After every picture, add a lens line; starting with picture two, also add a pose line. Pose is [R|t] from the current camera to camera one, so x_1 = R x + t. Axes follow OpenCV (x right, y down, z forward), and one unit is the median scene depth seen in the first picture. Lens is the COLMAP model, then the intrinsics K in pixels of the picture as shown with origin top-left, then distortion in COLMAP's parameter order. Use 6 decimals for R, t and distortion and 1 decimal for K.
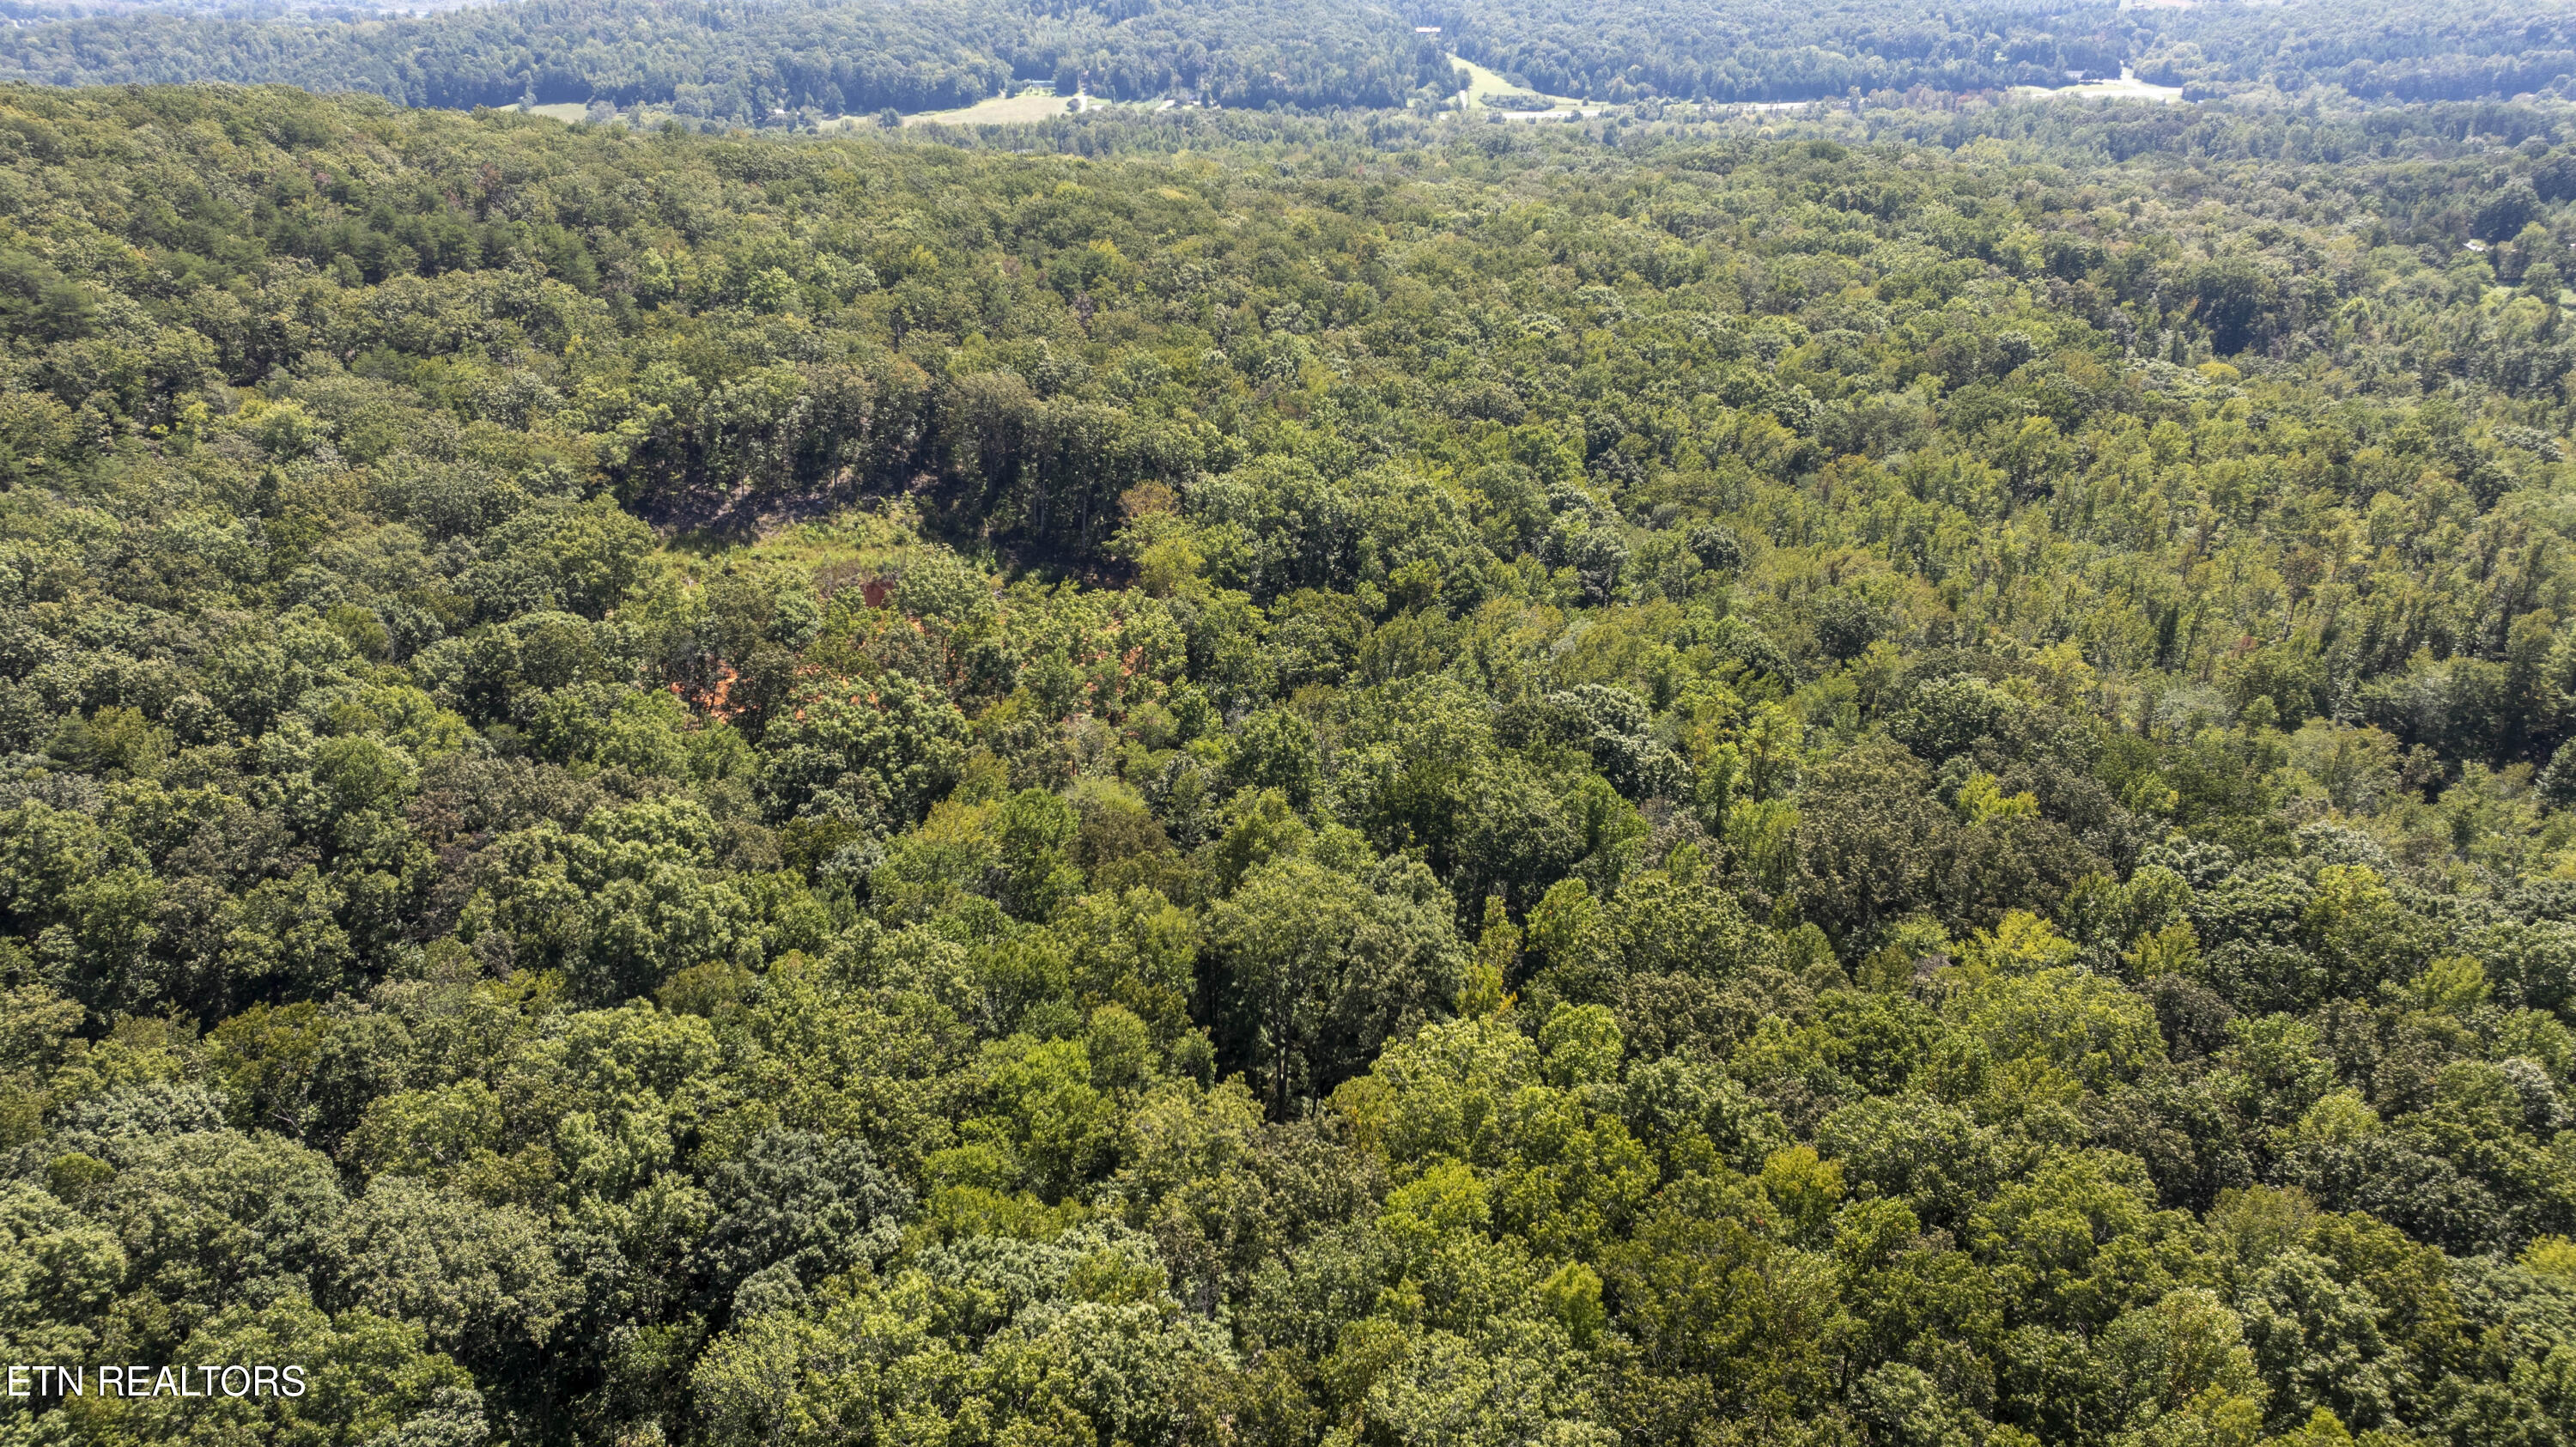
lens RADIAL K [[1813.1, 0, 1272.7], [0, 1813.1, 753.2], [0, 0, 1]] dist [-0.035040, 0.033960]
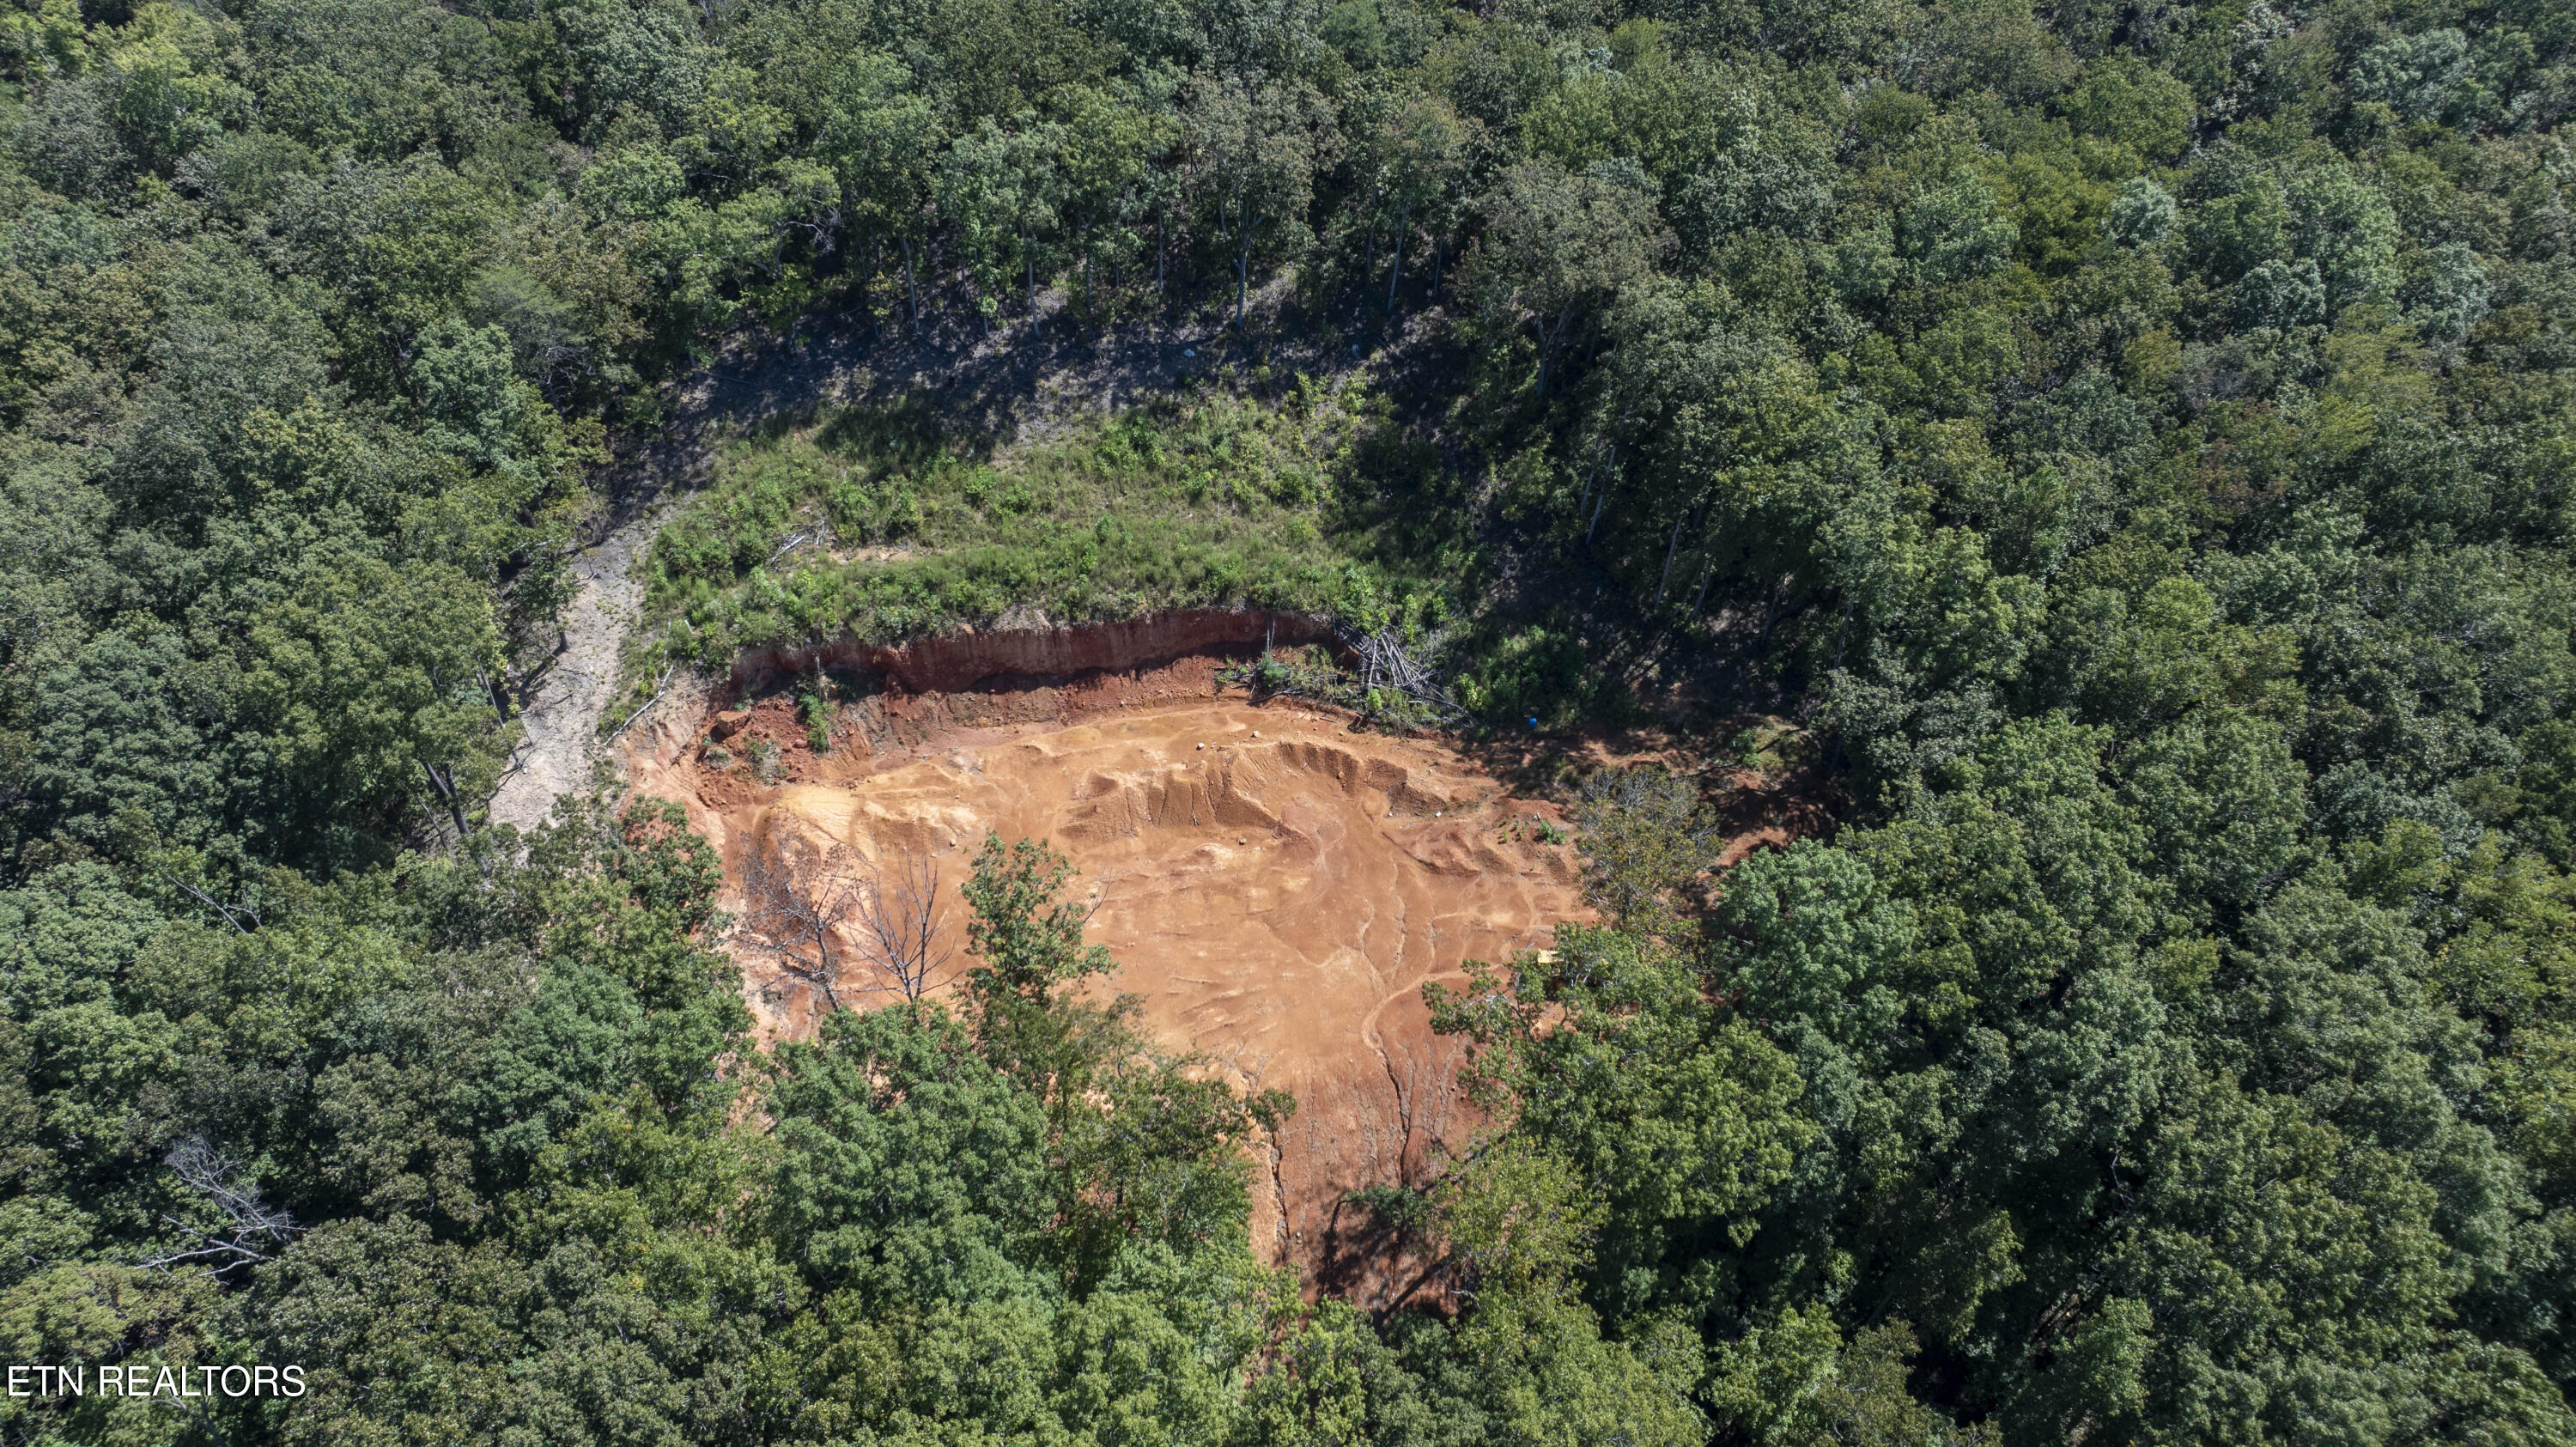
lens RADIAL K [[1813.1, 0, 1266.2], [0, 1813.1, 738.2], [0, 0, 1]] dist [-0.035040, 0.033960]
pose [[0.841675, 0.392128, -0.371239, -0.000115], [-0.228387, 0.881492, 0.413293, -0.260672], [0.489309, -0.263073, 0.831487, 0.561948]]
